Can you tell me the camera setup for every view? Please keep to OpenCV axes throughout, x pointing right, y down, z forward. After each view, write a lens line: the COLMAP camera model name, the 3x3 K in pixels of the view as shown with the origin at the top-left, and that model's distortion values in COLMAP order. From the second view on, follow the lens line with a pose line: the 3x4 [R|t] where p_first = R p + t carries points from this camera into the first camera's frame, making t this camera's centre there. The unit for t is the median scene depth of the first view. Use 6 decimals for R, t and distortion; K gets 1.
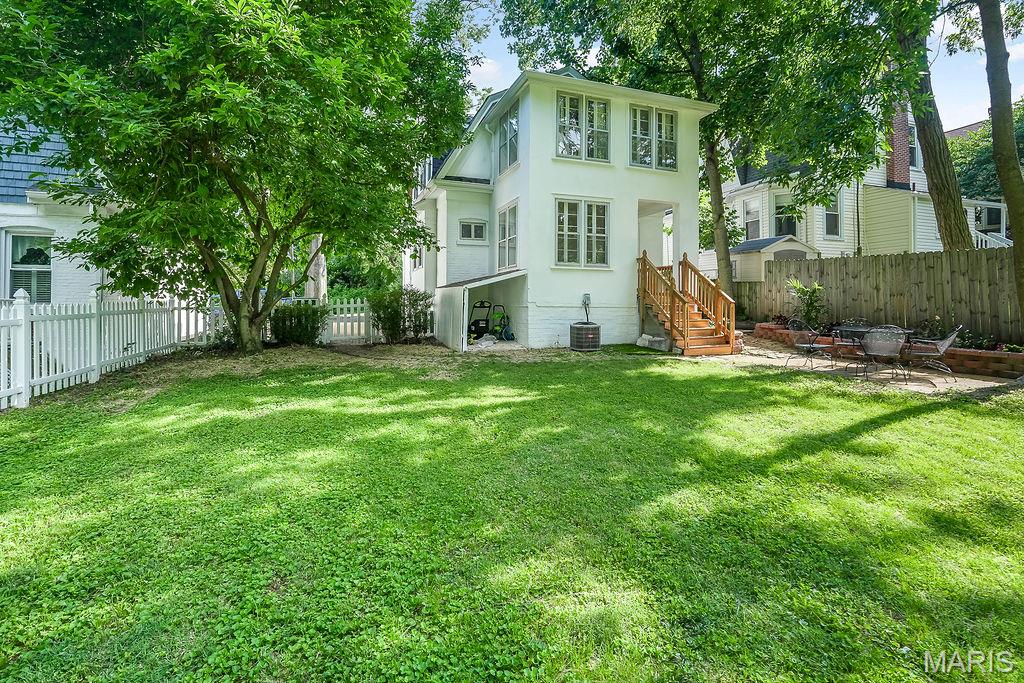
lens RADIAL K [[477.0, 0, 505.5], [0, 477.0, 303.8], [0, 0, 1]] dist [-0.000473, 0.000730]
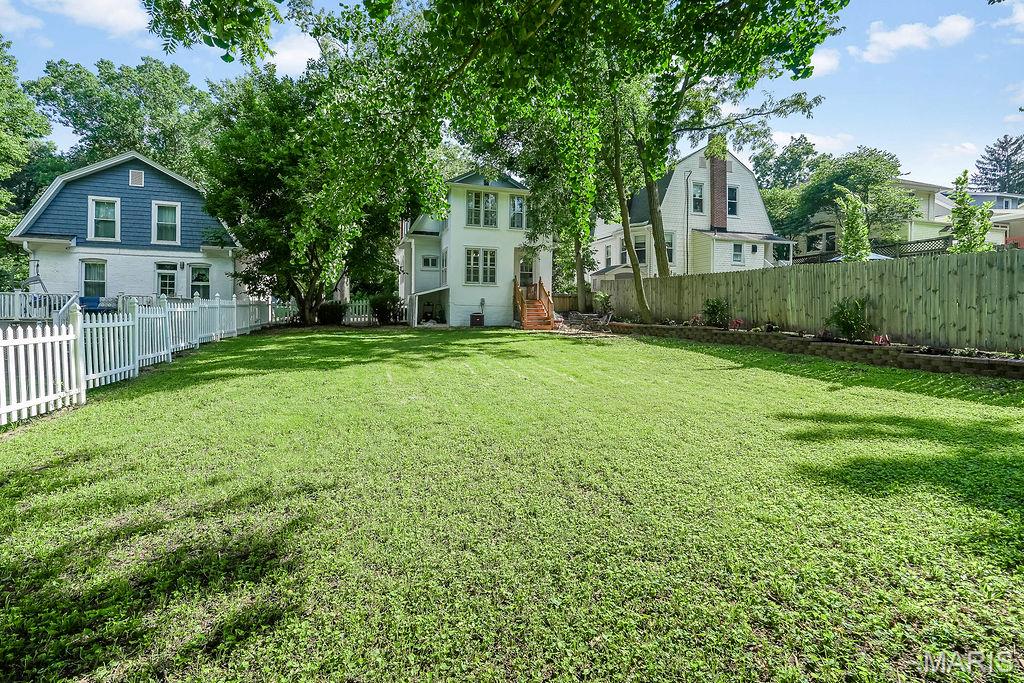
lens RADIAL K [[469.2, 0, 515.2], [0, 469.2, 335.1], [0, 0, 1]] dist [0.001244, 0.000378]
pose [[0.999676, 0.008515, -0.023969, 0.336952], [-0.007299, 0.998704, 0.050376, 0.029031], [0.024367, -0.050184, 0.998443, -0.843842]]
